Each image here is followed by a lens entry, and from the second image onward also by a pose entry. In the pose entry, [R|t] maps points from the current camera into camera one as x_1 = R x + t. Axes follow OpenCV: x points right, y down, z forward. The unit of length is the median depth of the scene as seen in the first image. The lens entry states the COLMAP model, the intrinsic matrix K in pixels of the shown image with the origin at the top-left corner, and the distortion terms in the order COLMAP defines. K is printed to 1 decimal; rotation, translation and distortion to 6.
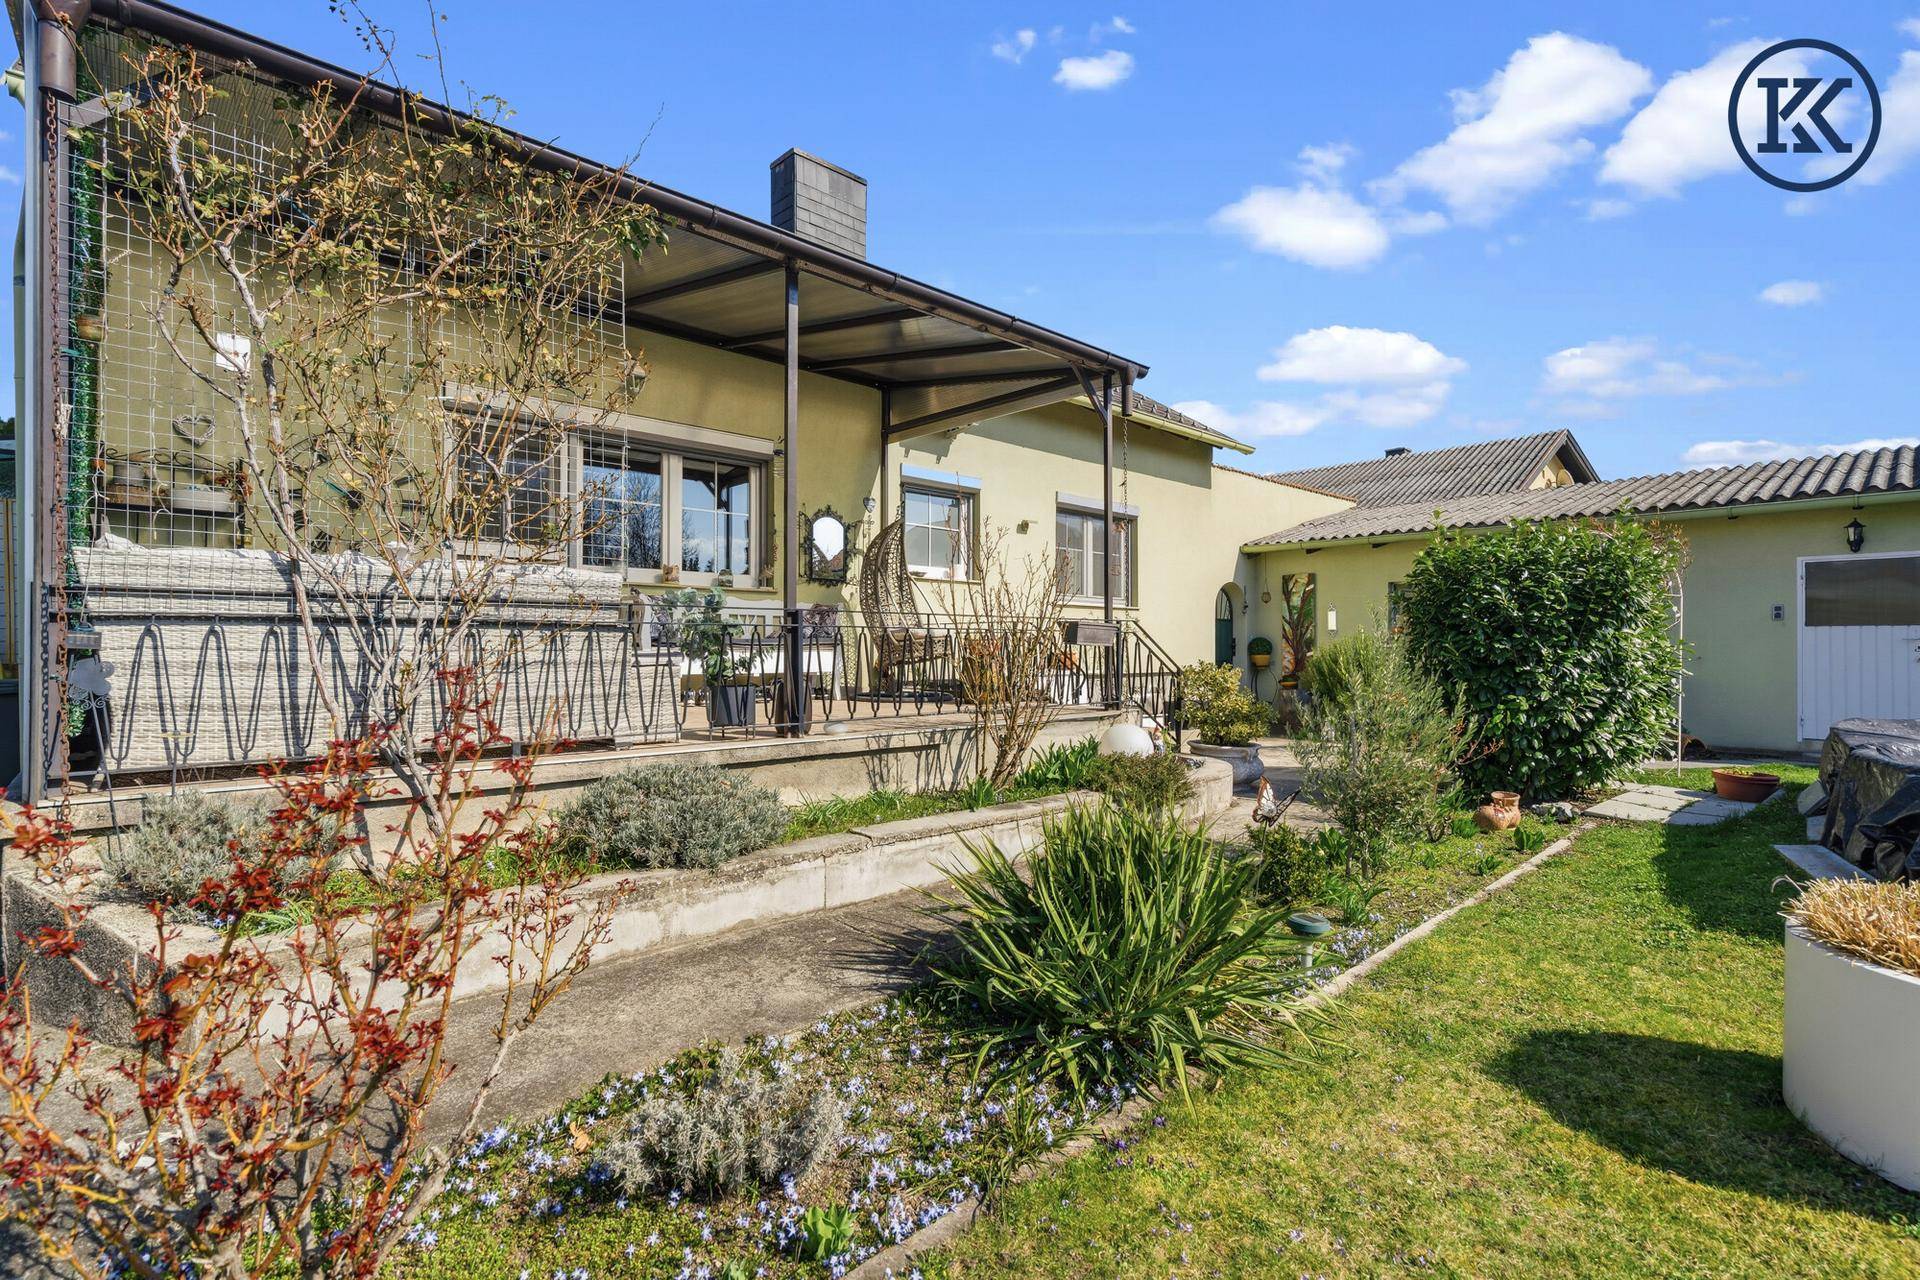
lens RADIAL K [[890.9, 0, 964.7], [0, 890.9, 631.4], [0, 0, 1]] dist [-0.001412, 0.001041]
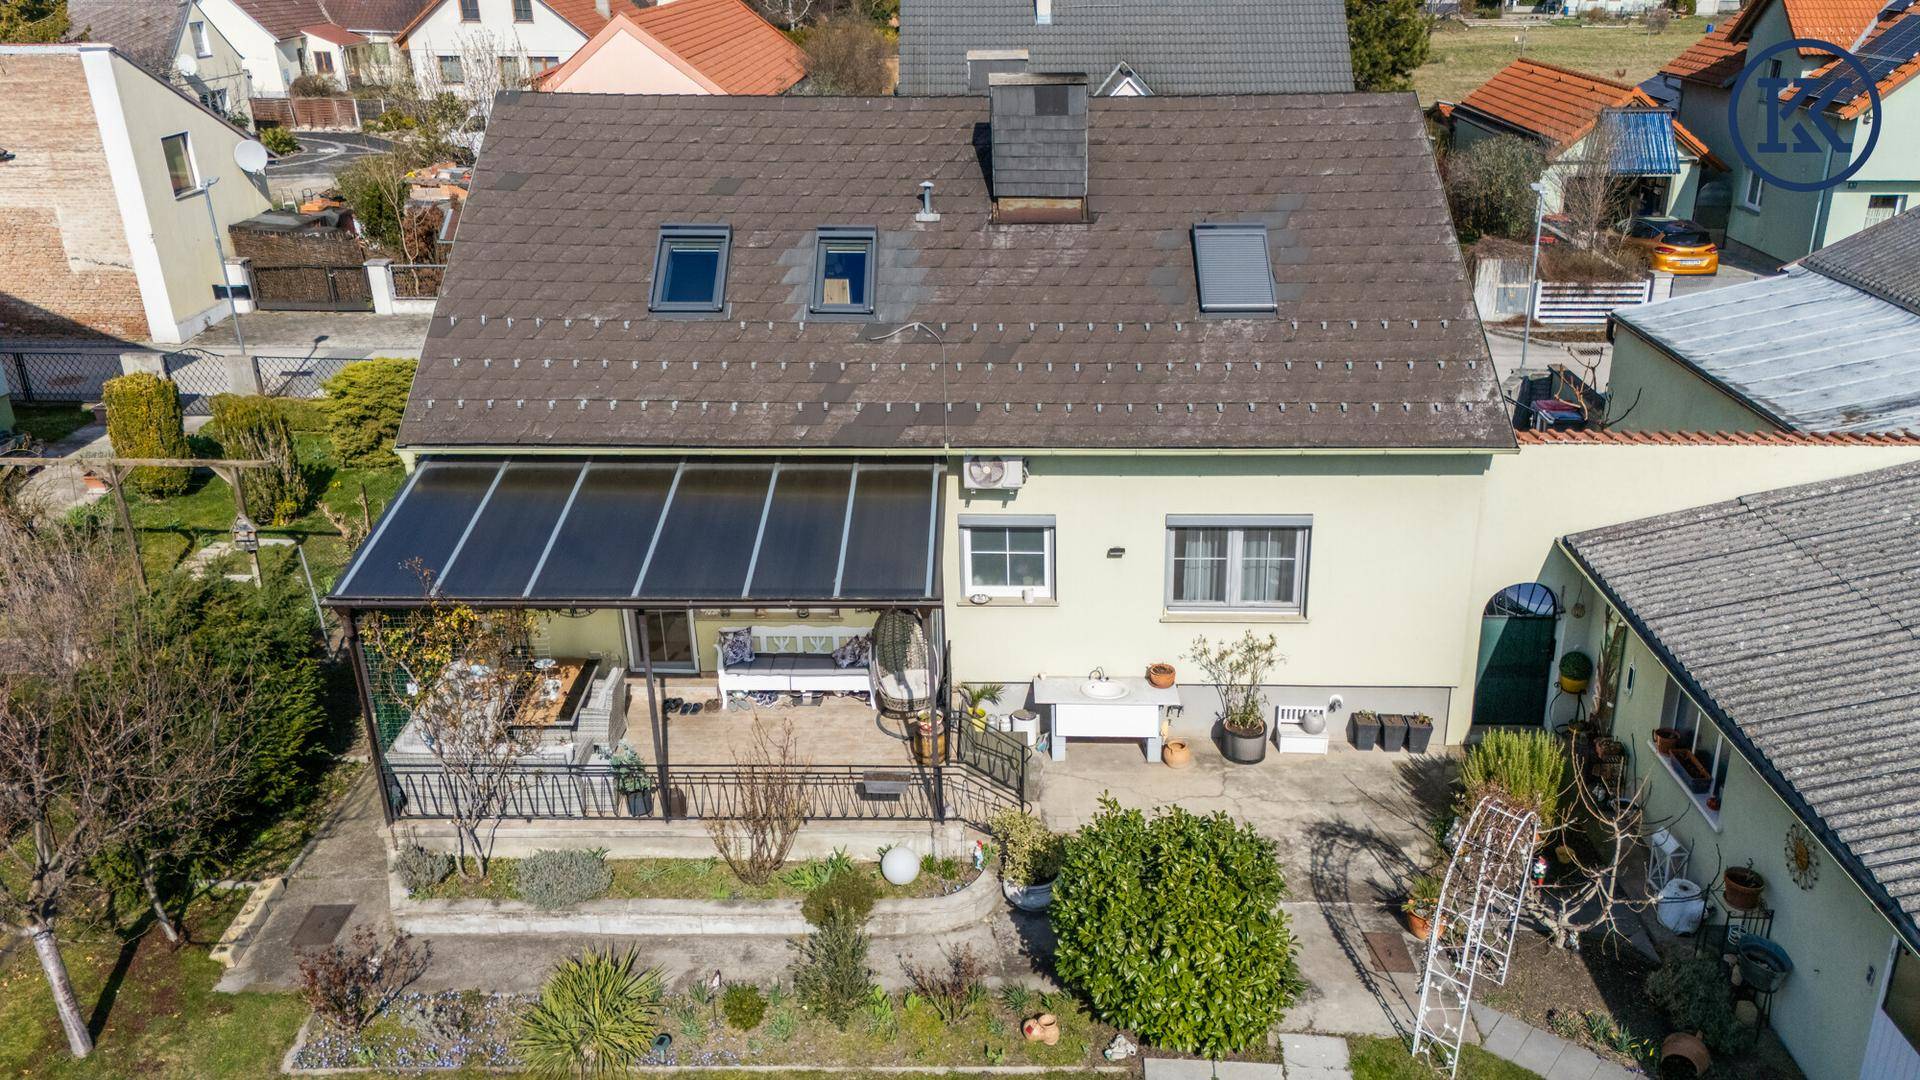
lens RADIAL K [[1515.6, 0, 940.3], [0, 1515.6, 501.8], [0, 0, 1]] dist [0.046819, -0.004316]
pose [[0.706772, 0.250527, -0.661596, 1.861208], [0.022720, 0.926675, 0.375177, -1.454963], [0.707076, -0.280196, 0.649256, -0.425162]]
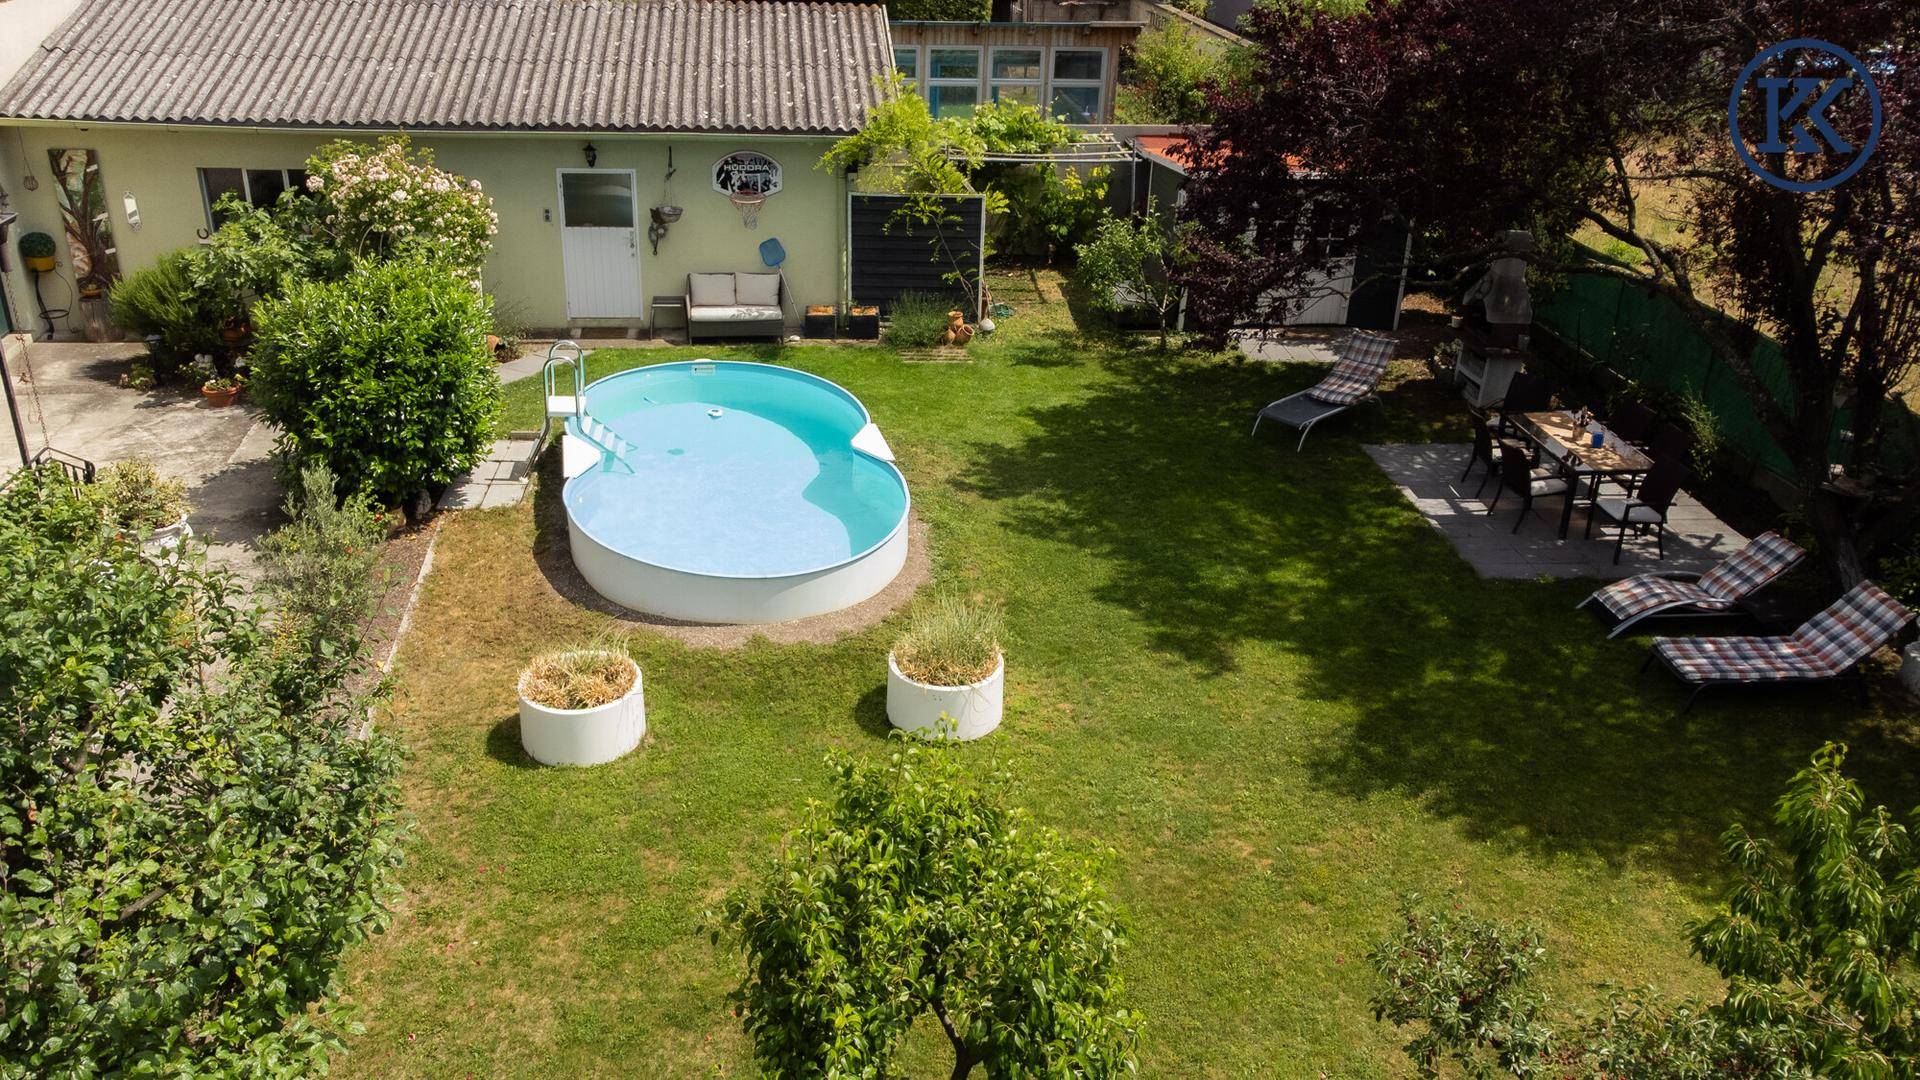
lens RADIAL K [[1515.6, 0, 922.5], [0, 1515.6, 504.5], [0, 0, 1]] dist [0.046819, -0.004316]
pose [[0.592739, -0.314809, 0.741321, -0.659100], [-0.042995, 0.906763, 0.419443, -0.894963], [-0.804246, -0.280493, 0.523938, -0.917287]]
